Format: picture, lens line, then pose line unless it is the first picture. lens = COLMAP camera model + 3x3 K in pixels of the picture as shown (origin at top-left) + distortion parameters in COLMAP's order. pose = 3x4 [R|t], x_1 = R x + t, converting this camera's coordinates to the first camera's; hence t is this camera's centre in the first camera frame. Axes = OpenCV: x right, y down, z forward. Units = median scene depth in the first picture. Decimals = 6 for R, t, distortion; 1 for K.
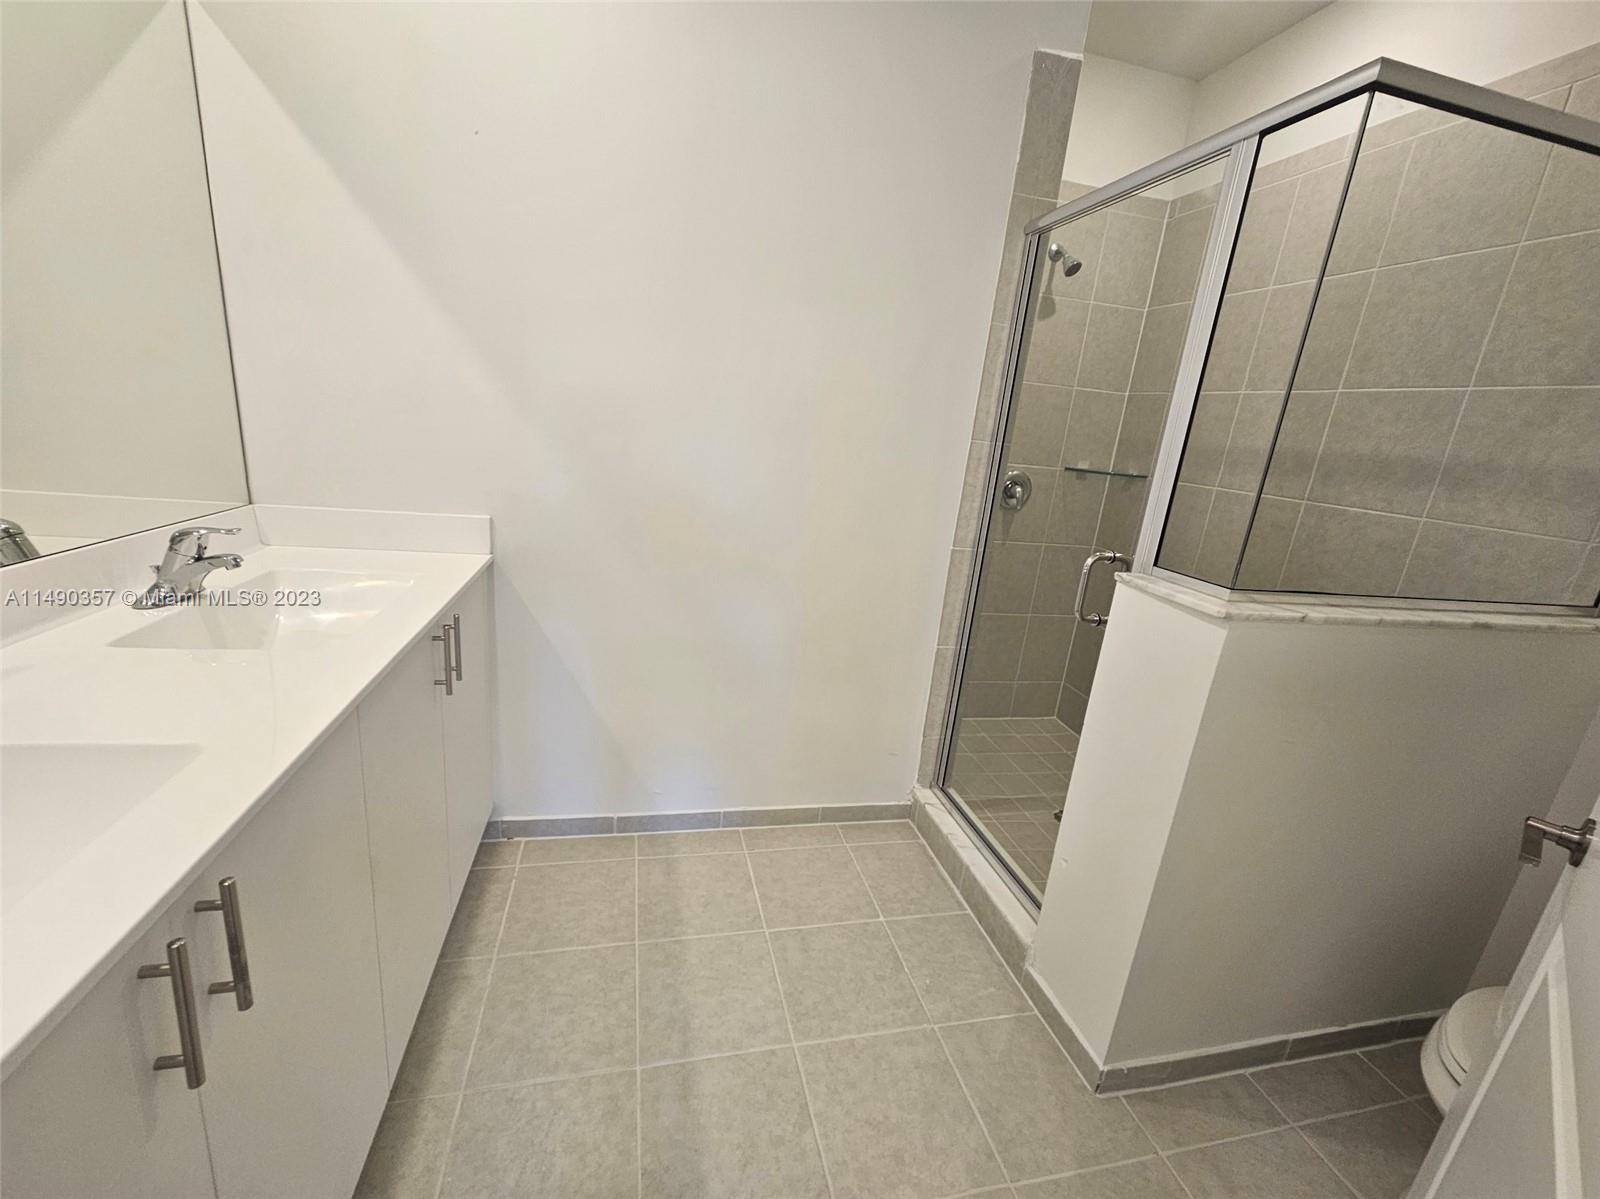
lens RADIAL K [[655.4, 0, 786.0], [0, 655.4, 602.0], [0, 0, 1]] dist [0.001960, -0.001928]
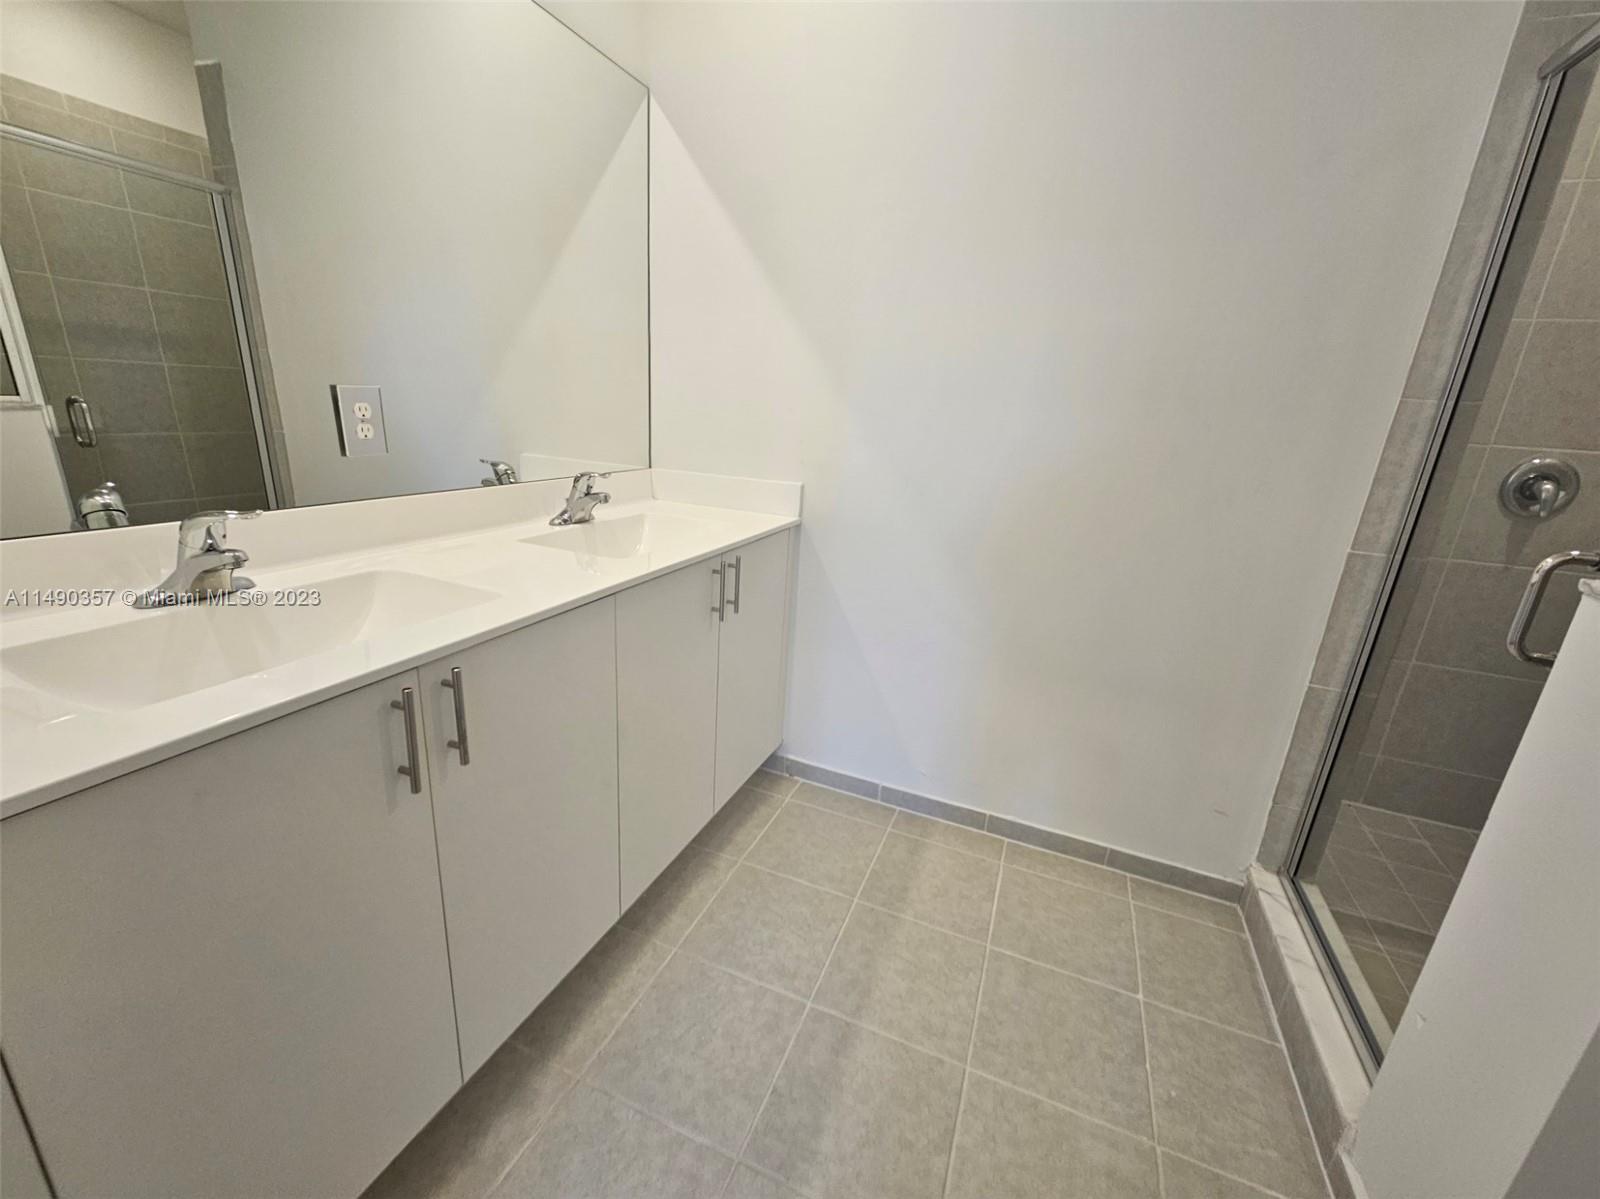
lens RADIAL K [[655.4, 0, 791.0], [0, 655.4, 601.1], [0, 0, 1]] dist [0.001960, -0.001928]
pose [[0.811942, 0.125318, -0.570127, 0.211843], [-0.138650, 0.990136, 0.020182, 0.052399], [0.567033, 0.062662, 0.821308, 0.077427]]
